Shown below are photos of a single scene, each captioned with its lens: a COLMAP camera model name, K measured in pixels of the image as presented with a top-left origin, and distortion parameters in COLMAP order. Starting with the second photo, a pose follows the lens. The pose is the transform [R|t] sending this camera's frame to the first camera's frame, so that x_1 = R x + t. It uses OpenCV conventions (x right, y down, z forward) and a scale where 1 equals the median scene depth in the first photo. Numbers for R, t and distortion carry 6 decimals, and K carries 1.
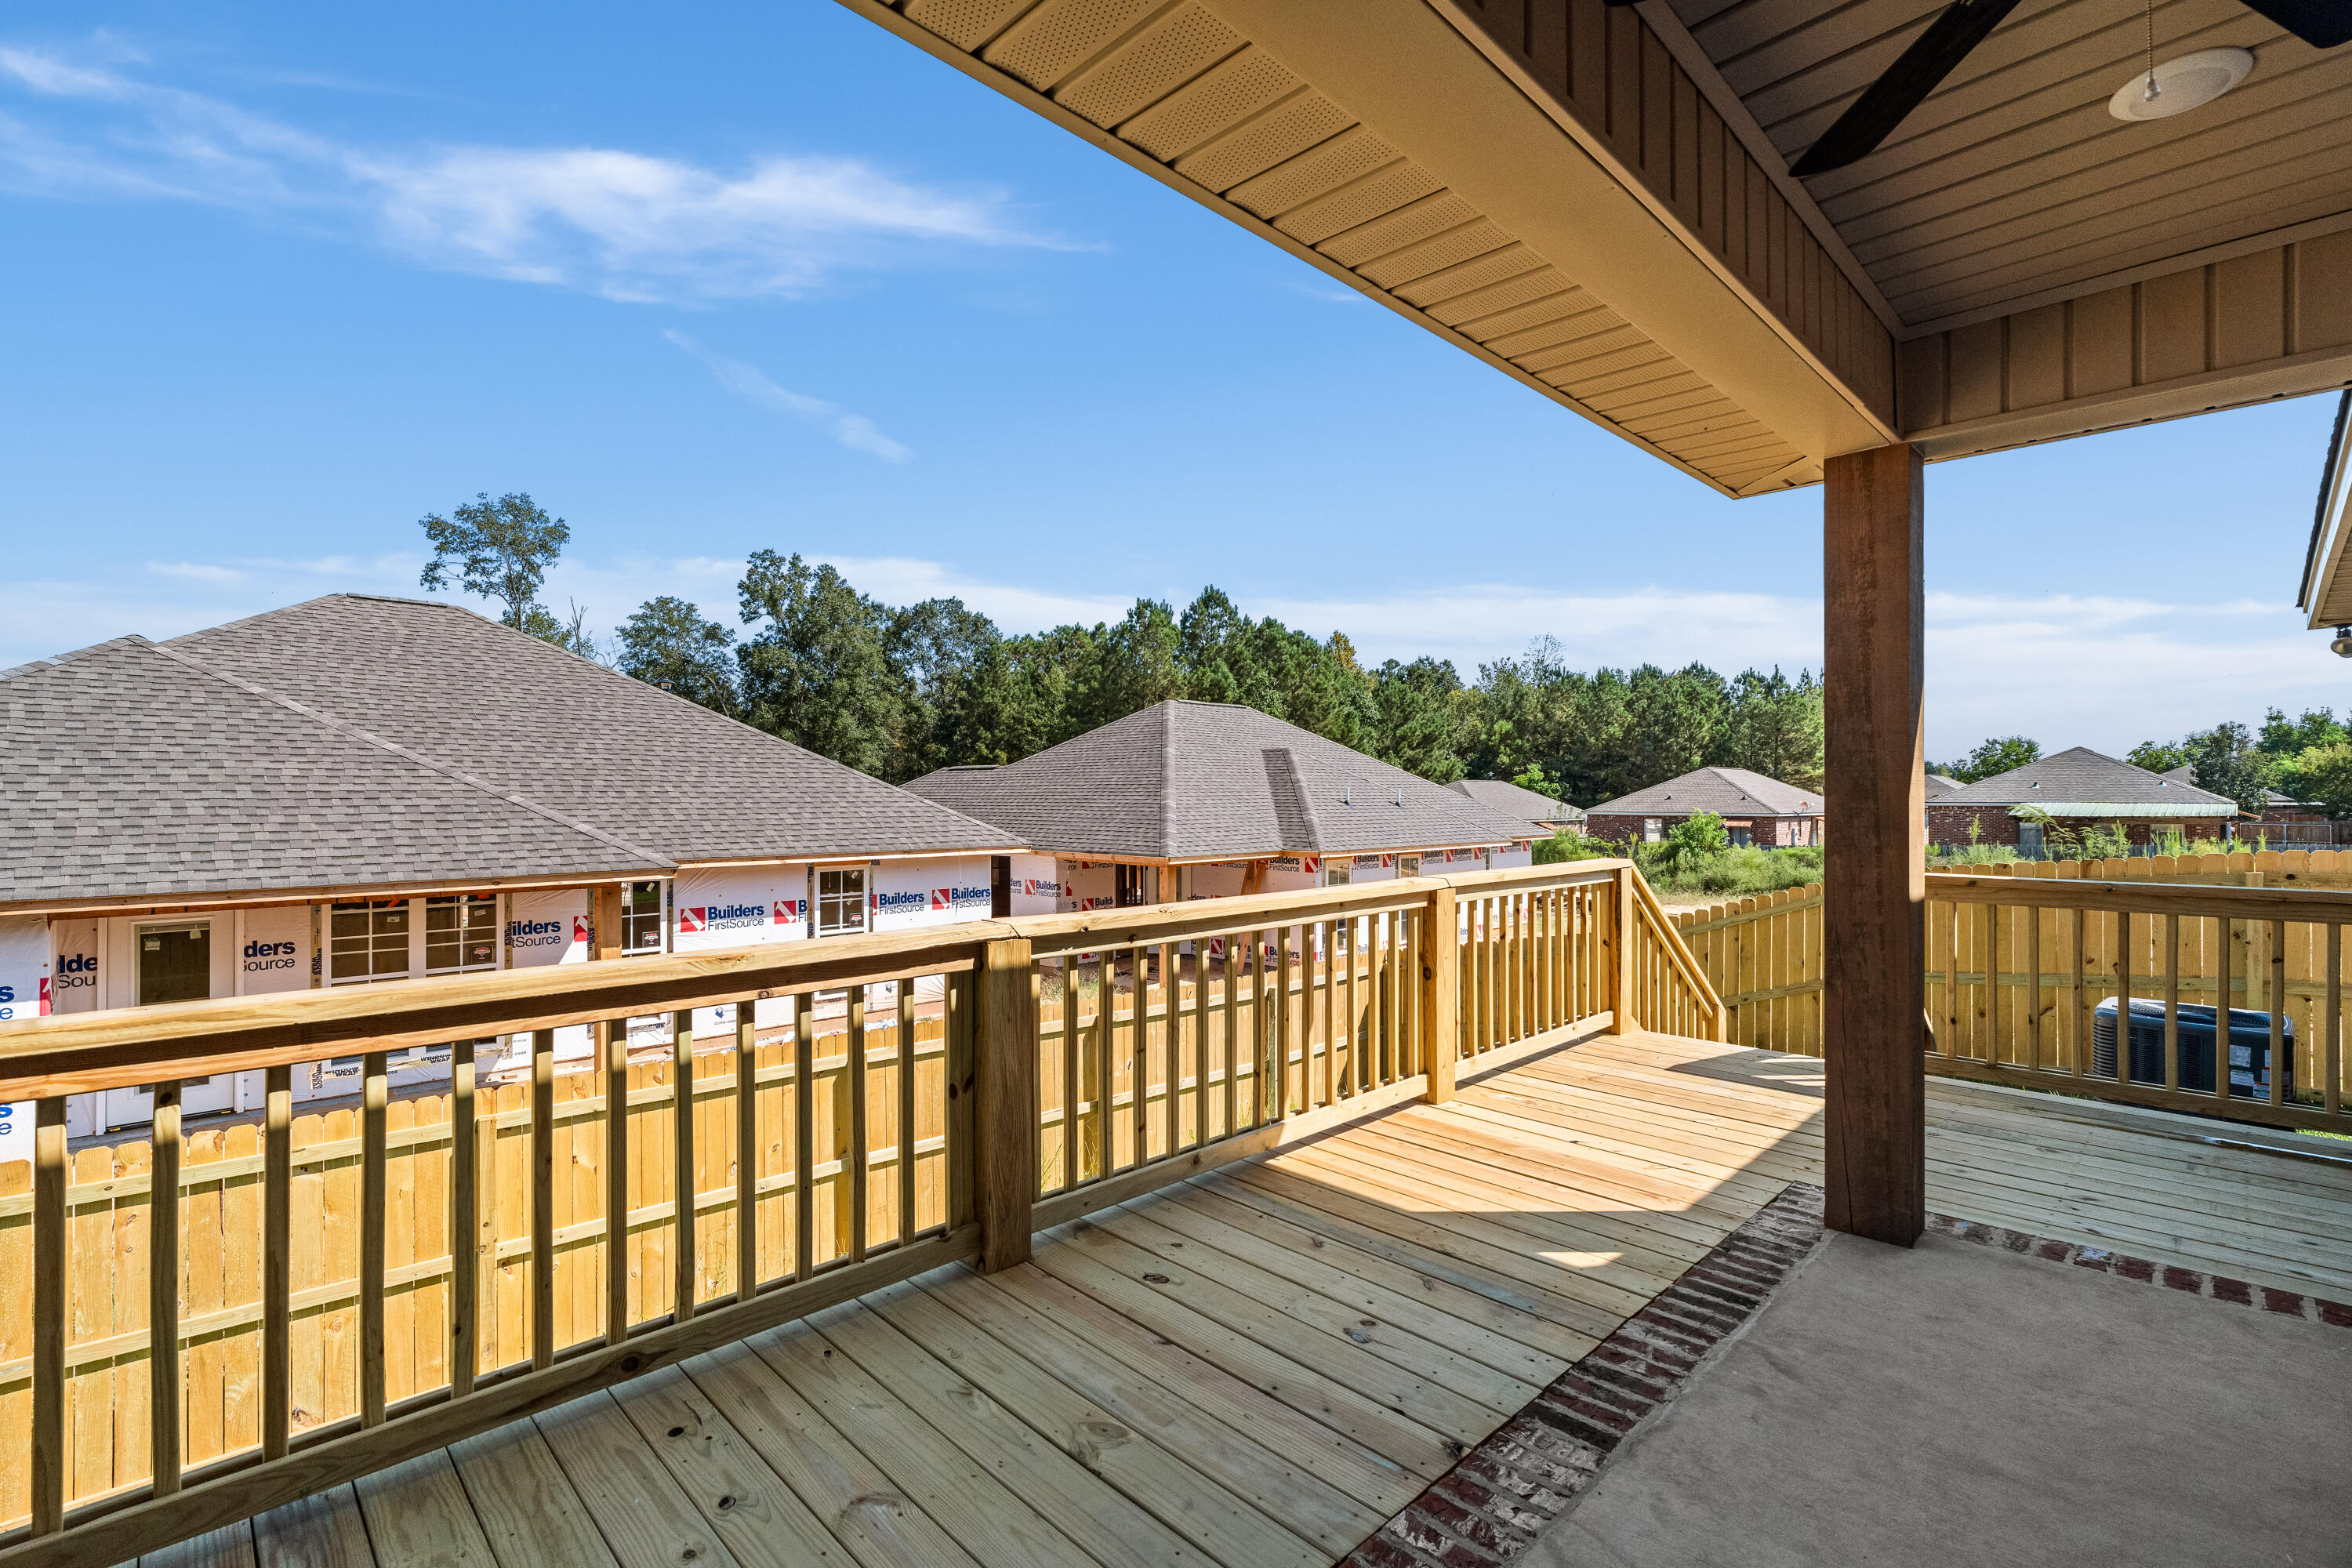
lens RADIAL K [[1063.4, 0, 1171.8], [0, 1063.4, 794.6], [0, 0, 1]] dist [-0.000946, 0.000370]
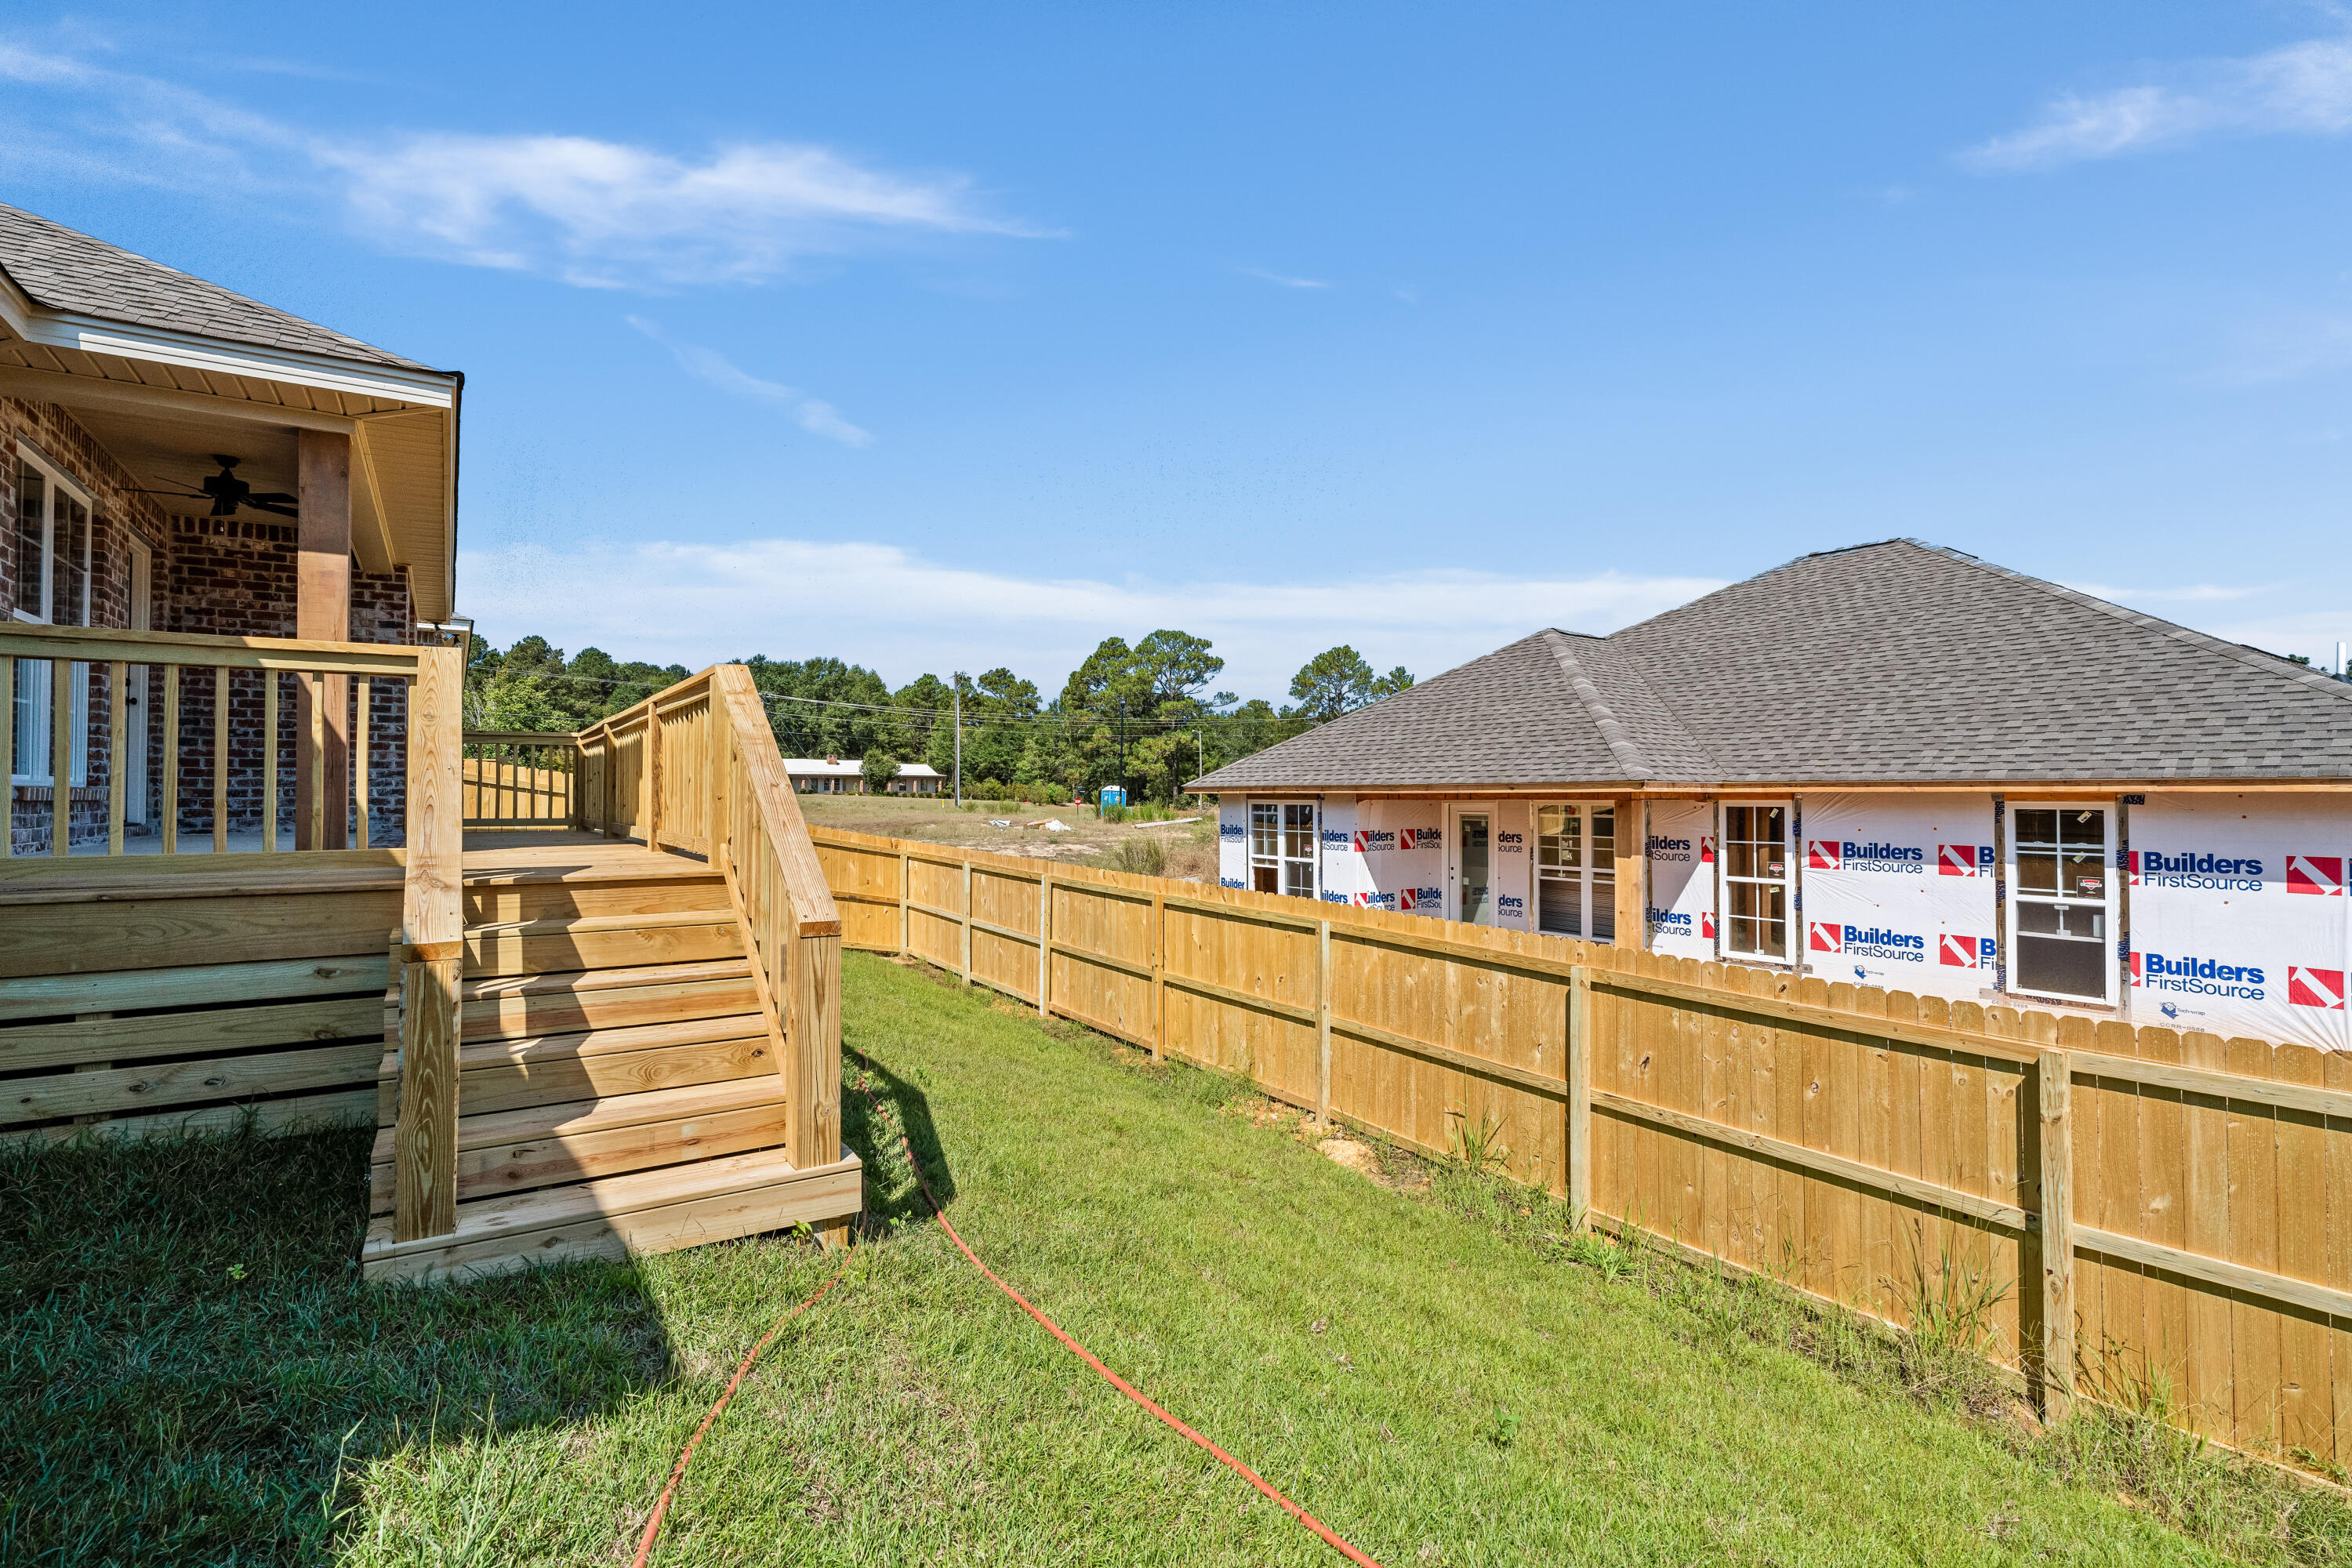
lens RADIAL K [[1063.4, 0, 1168.2], [0, 1063.4, 778.9], [0, 0, 1]] dist [-0.000946, 0.000370]
pose [[-0.181673, -0.013102, -0.983272, 0.633951], [0.002394, 0.999902, -0.013766, 0.085133], [0.983356, -0.004854, -0.181624, 0.808118]]
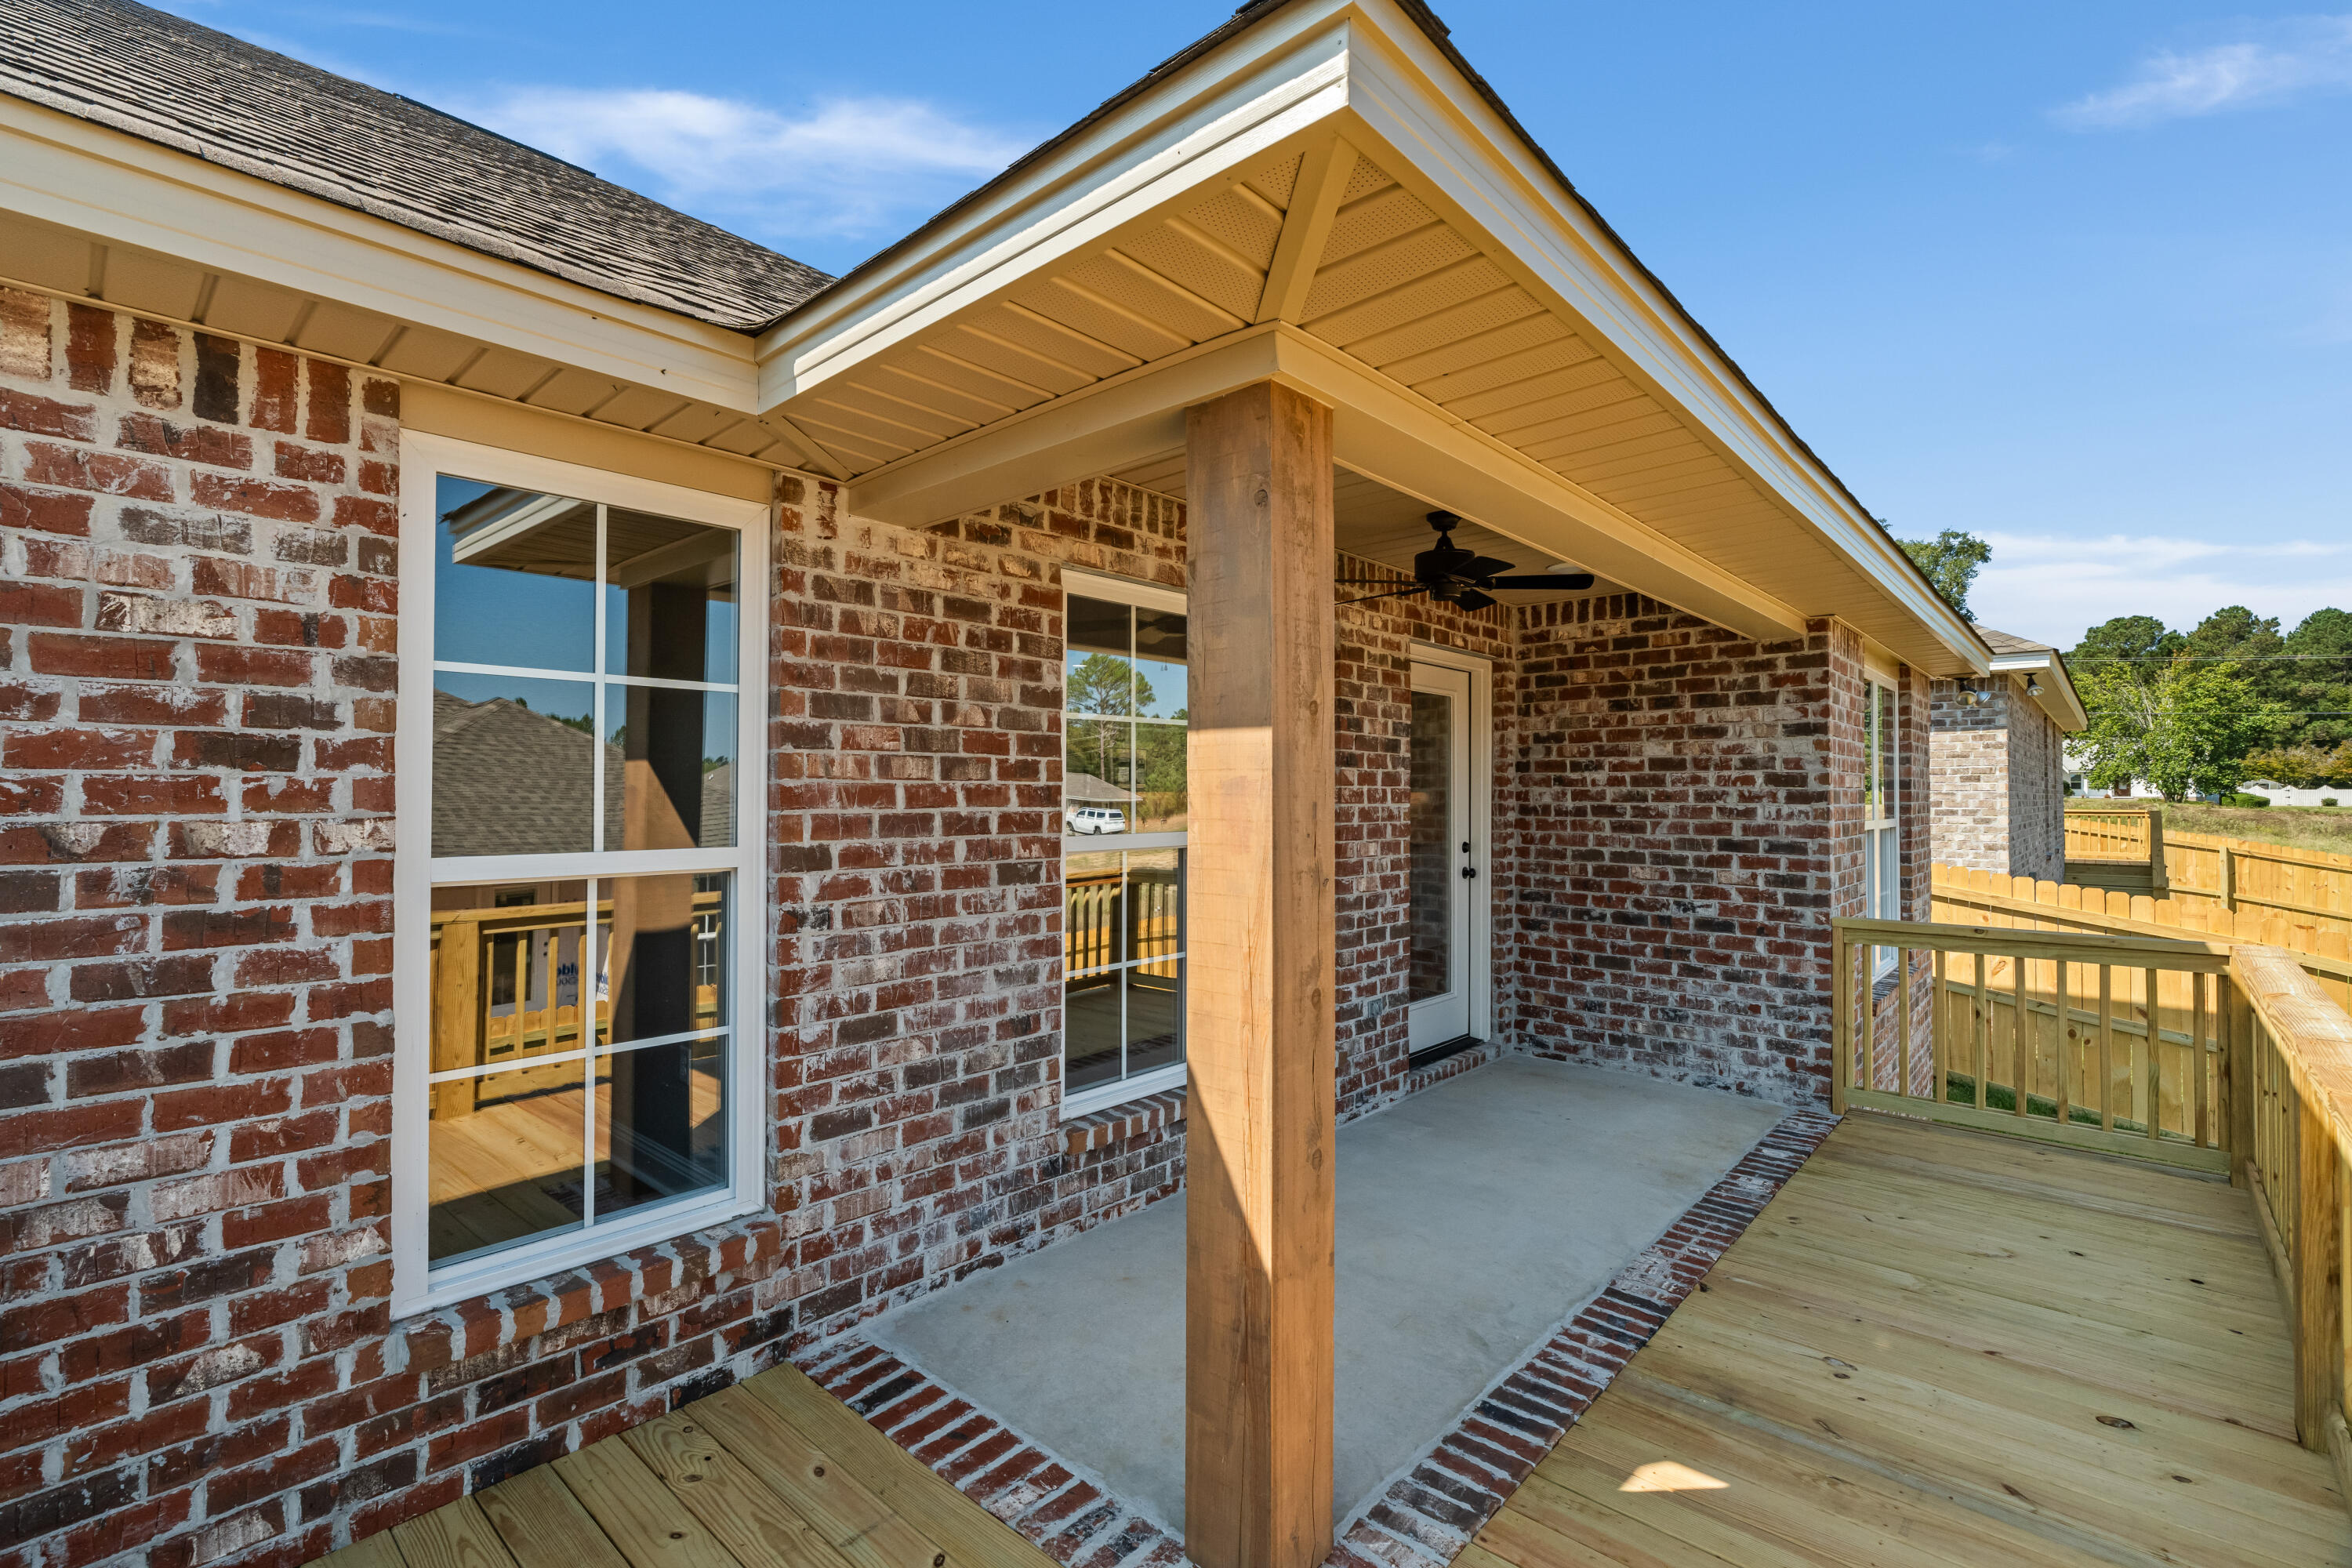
lens RADIAL K [[1063.4, 0, 1154.0], [0, 1063.4, 784.0], [0, 0, 1]] dist [-0.000946, 0.000370]
pose [[-0.998546, -0.001857, -0.053873, 0.229380], [-0.001260, 0.999937, -0.011110, -0.020149], [0.053890, -0.011026, -0.998486, 0.499415]]
